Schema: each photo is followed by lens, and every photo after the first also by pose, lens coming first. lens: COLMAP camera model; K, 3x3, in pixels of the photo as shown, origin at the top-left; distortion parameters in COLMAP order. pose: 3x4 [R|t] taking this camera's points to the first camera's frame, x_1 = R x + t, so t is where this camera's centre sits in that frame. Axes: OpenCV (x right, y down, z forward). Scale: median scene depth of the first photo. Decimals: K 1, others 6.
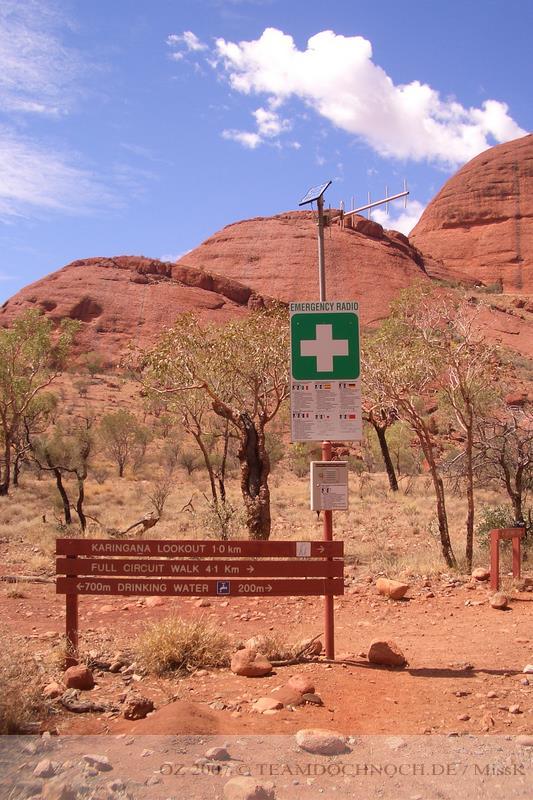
lens RADIAL K [[816.0, 0, 266.5], [0, 816.0, 400.0], [0, 0, 1]] dist [-0.227686, 0.210924]
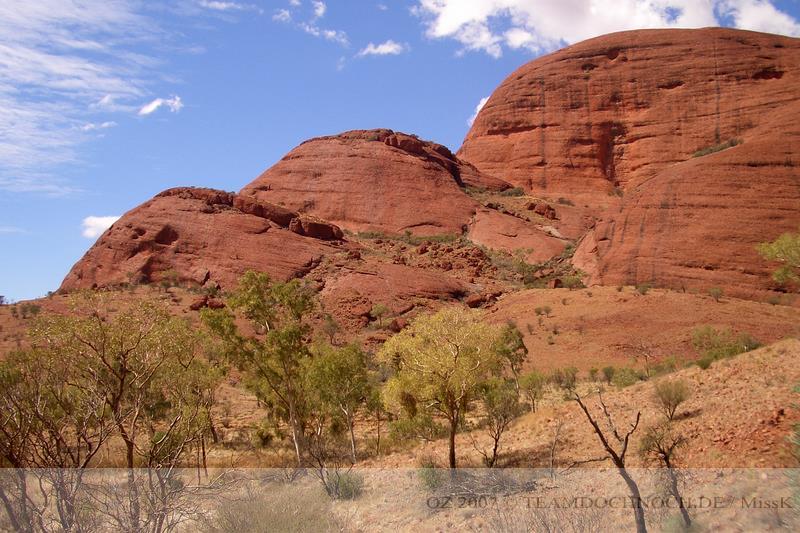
lens RADIAL K [[816.0, 0, 400.0], [0, 816.0, 266.5], [0, 0, 1]] dist [-0.227686, 0.210924]
pose [[0.998910, -0.039229, -0.025311, 0.141368], [0.039354, 0.999215, 0.004471, -0.041079], [0.025116, -0.005462, 0.999670, -0.219072]]
